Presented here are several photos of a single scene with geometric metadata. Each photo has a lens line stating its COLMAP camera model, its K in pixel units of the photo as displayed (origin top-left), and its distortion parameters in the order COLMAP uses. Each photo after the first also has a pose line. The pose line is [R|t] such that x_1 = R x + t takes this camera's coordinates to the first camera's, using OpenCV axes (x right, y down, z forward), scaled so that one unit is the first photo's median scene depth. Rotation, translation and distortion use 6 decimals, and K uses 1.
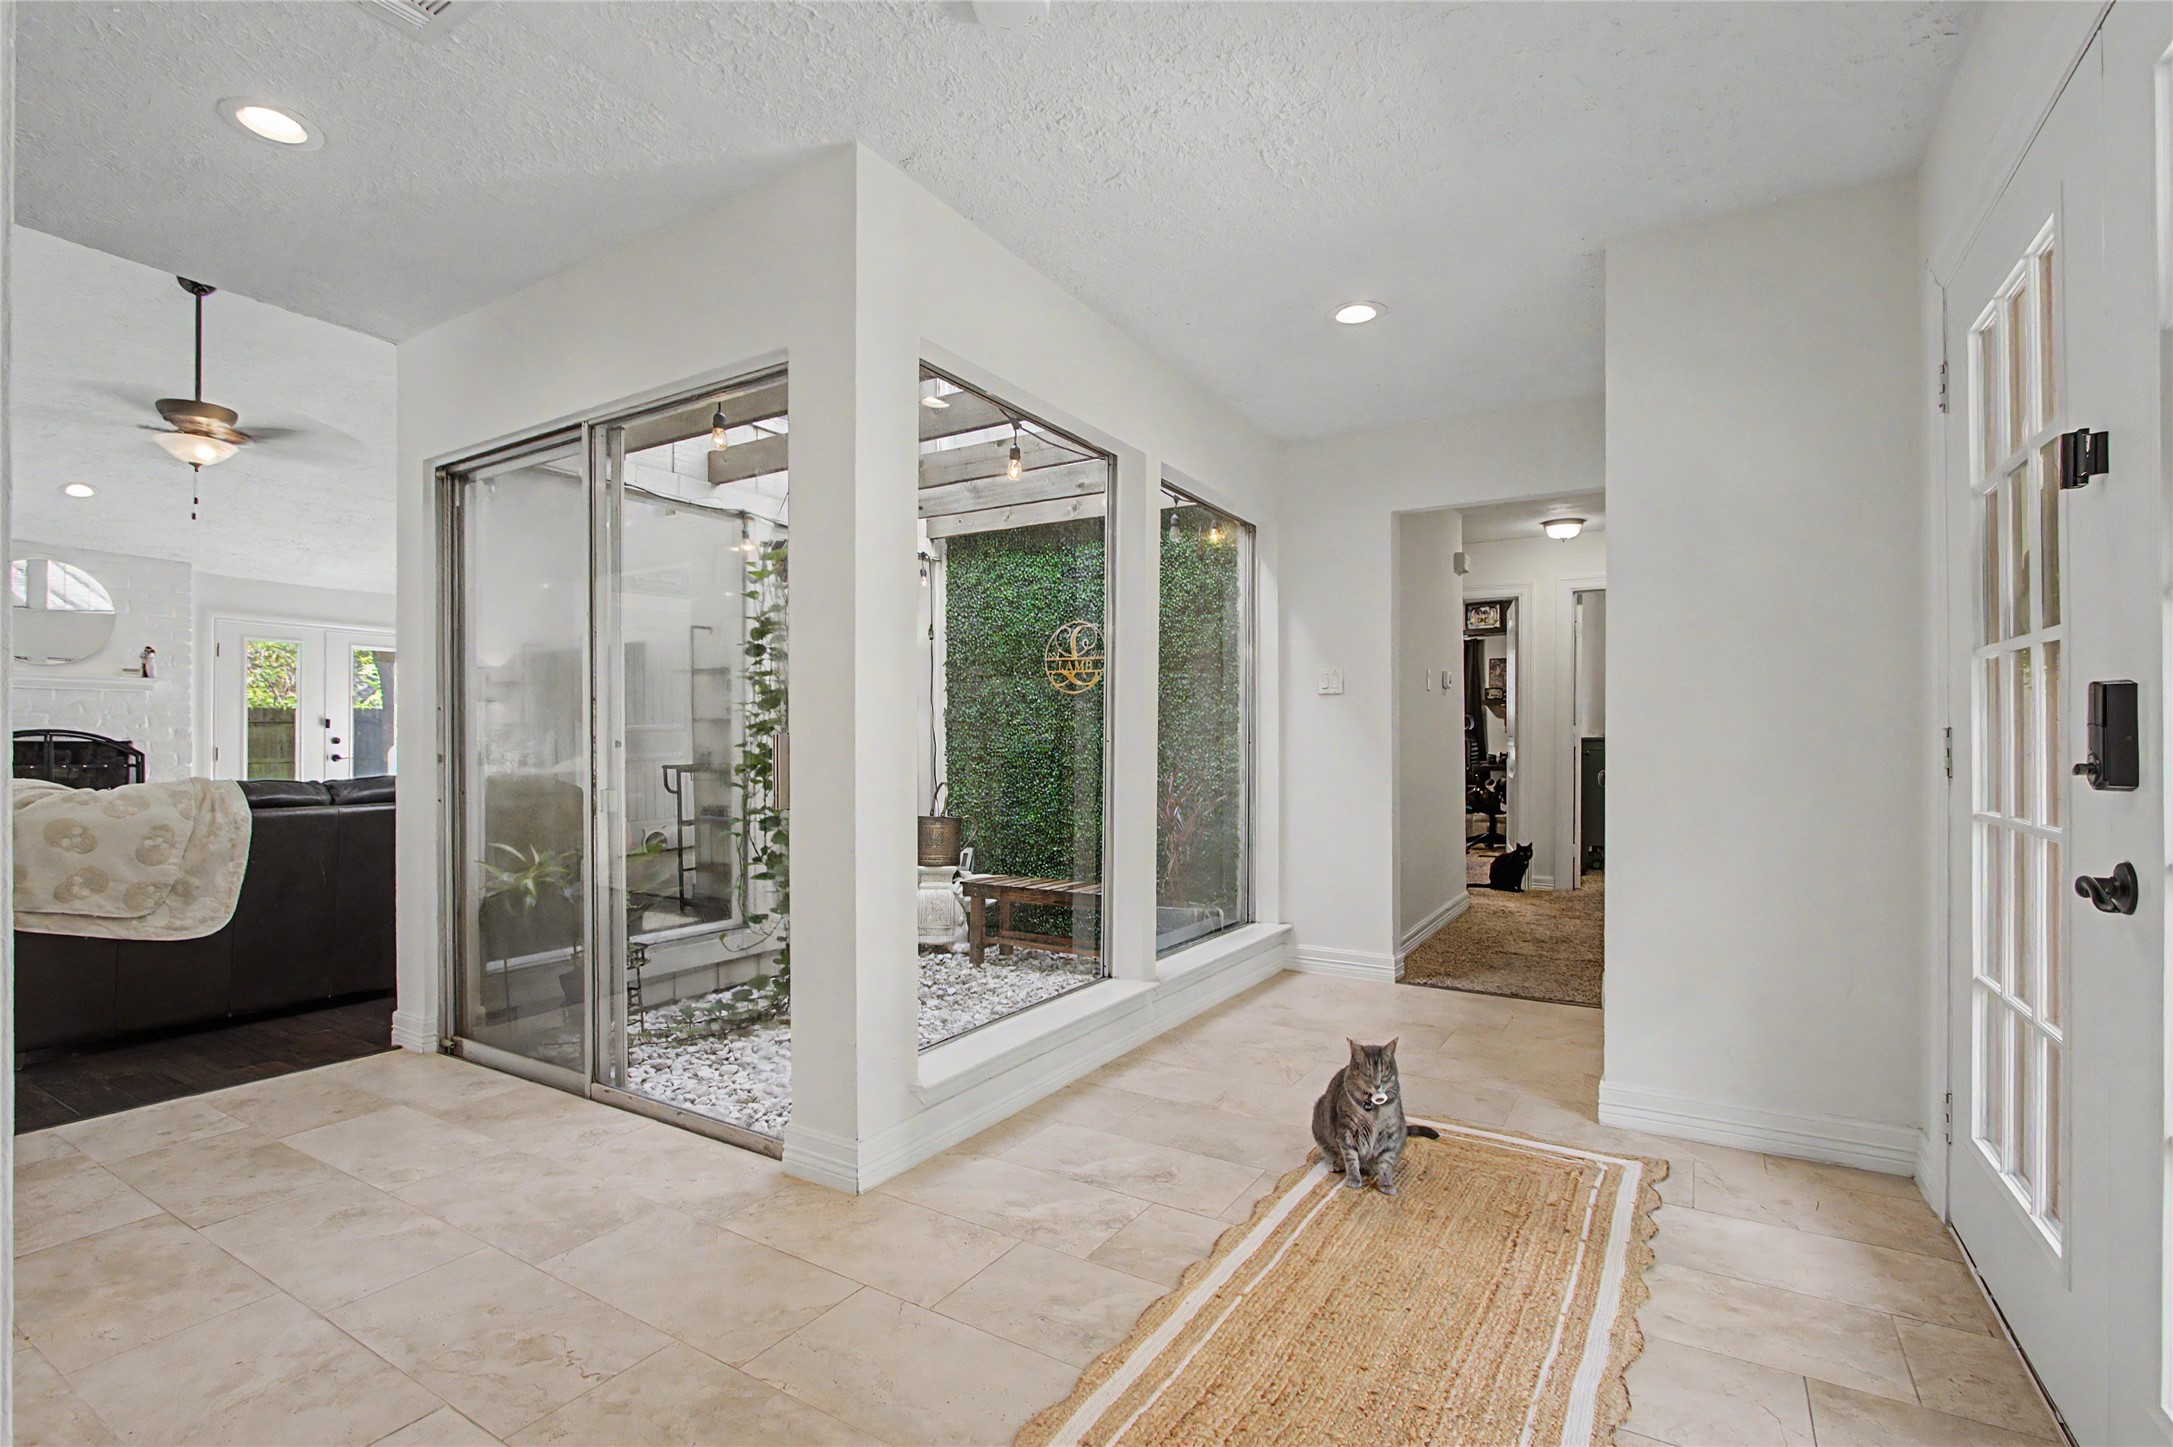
lens RADIAL K [[998.1, 0, 1091.4], [0, 998.1, 735.6], [0, 0, 1]] dist [-0.013677, 0.003661]
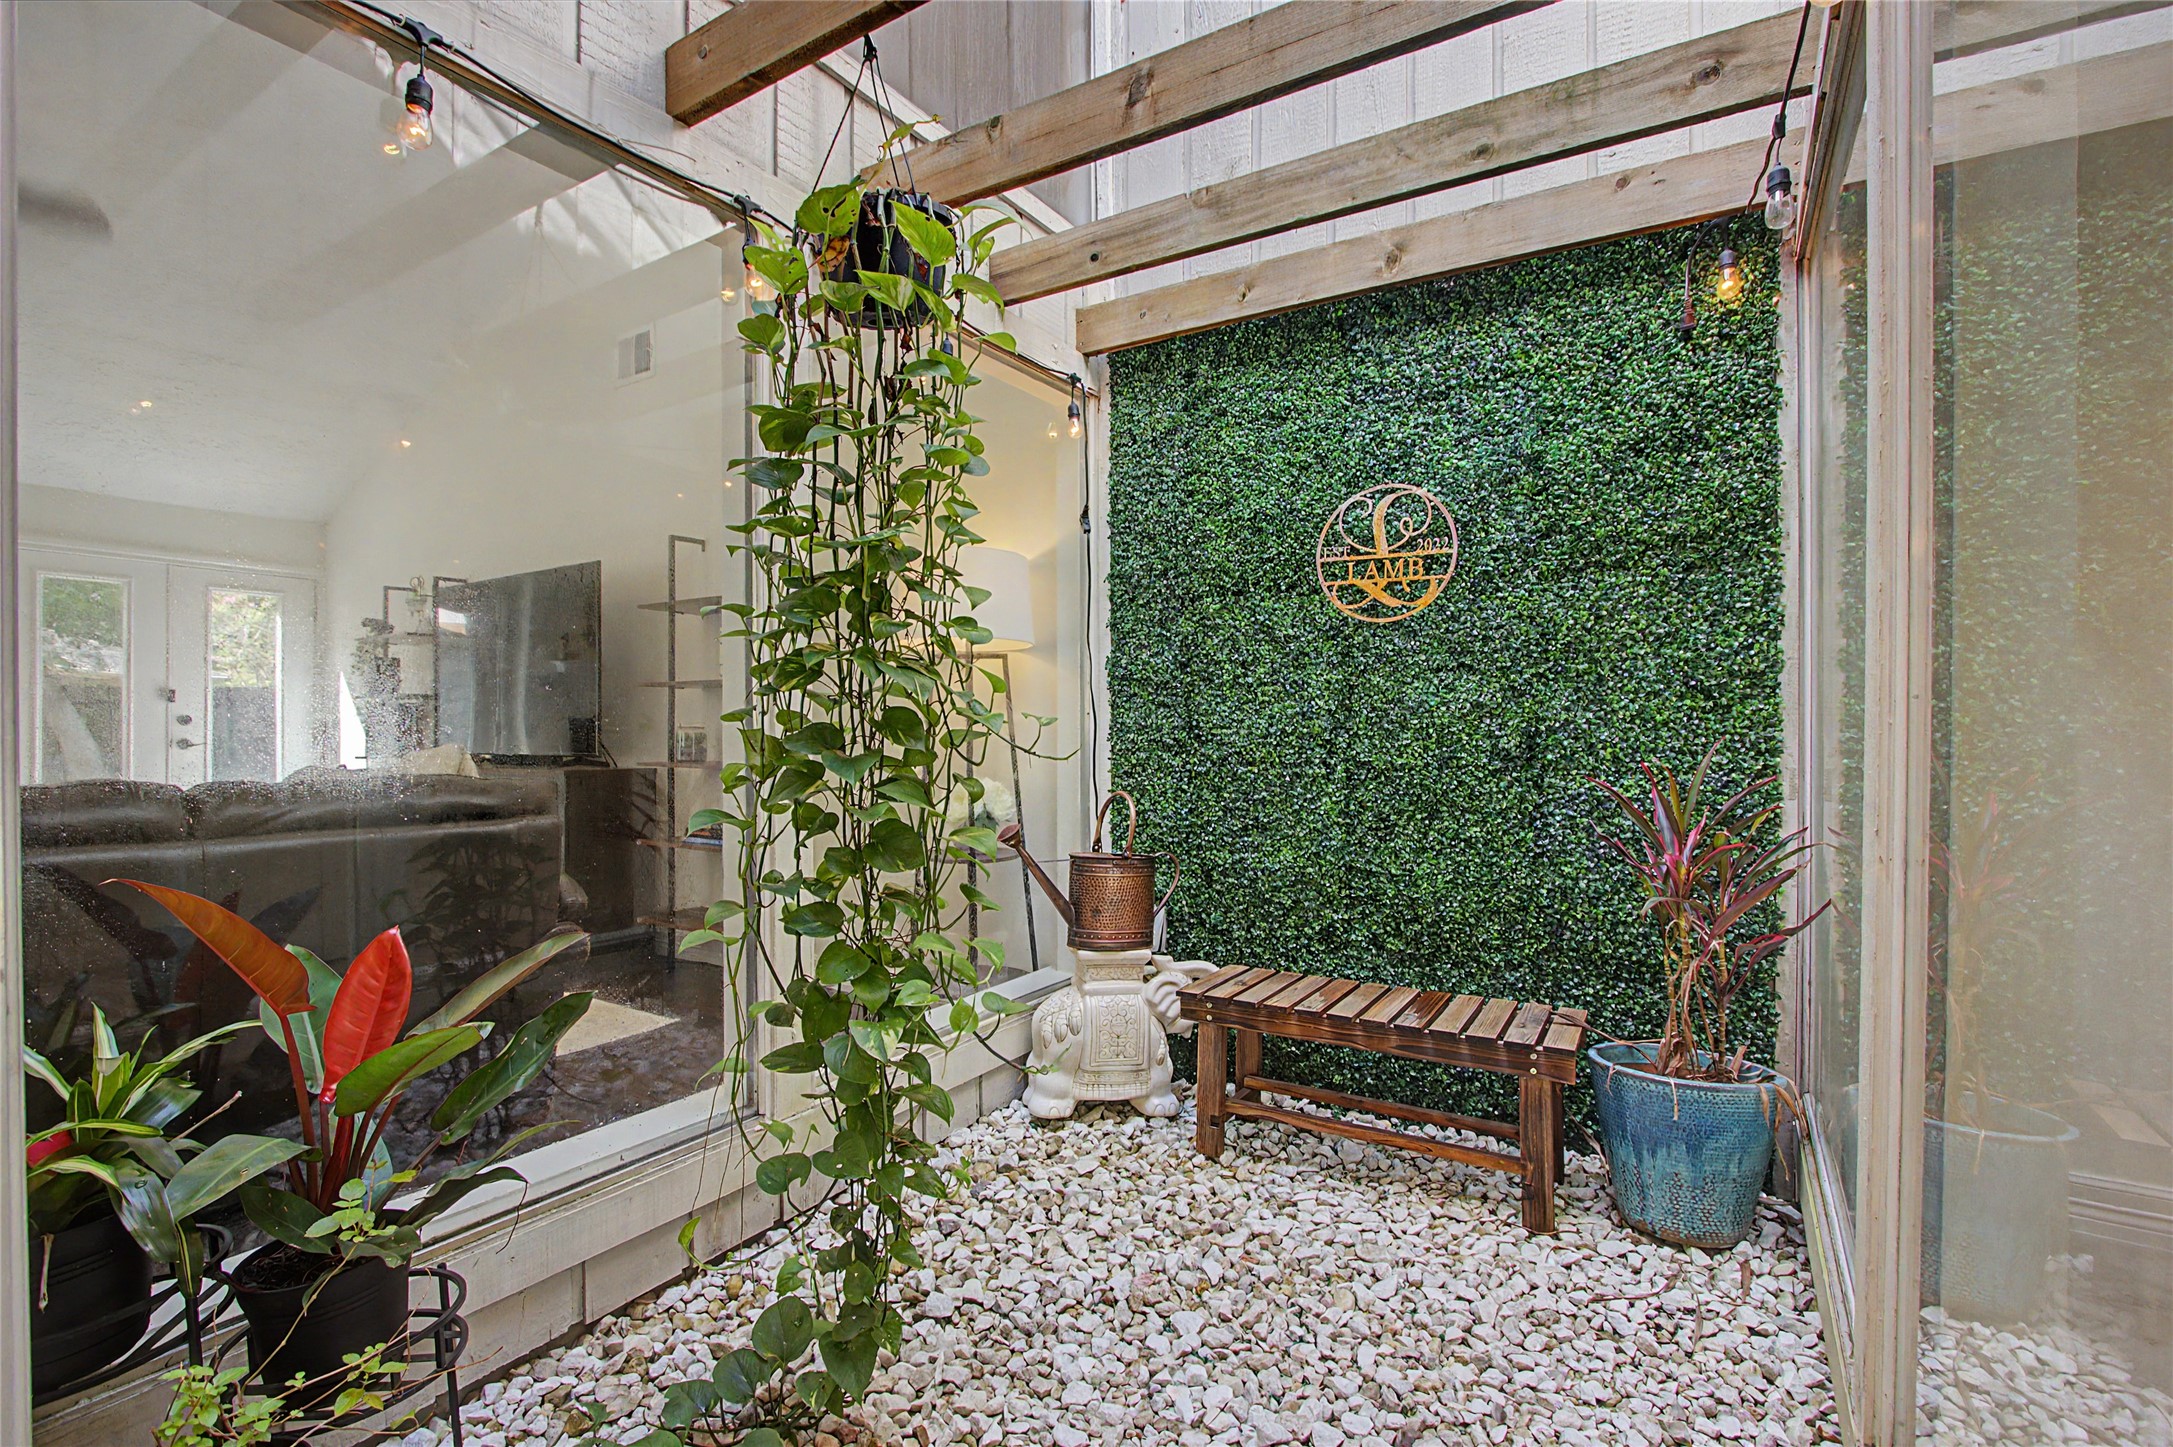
lens RADIAL K [[998.1, 0, 1090.4], [0, 998.1, 724.3], [0, 0, 1]] dist [-0.013677, 0.003661]
pose [[0.999894, -0.001005, -0.014550, -0.161058], [0.001077, 0.999987, 0.004917, 0.008224], [0.014545, -0.004932, 0.999882, 0.474642]]
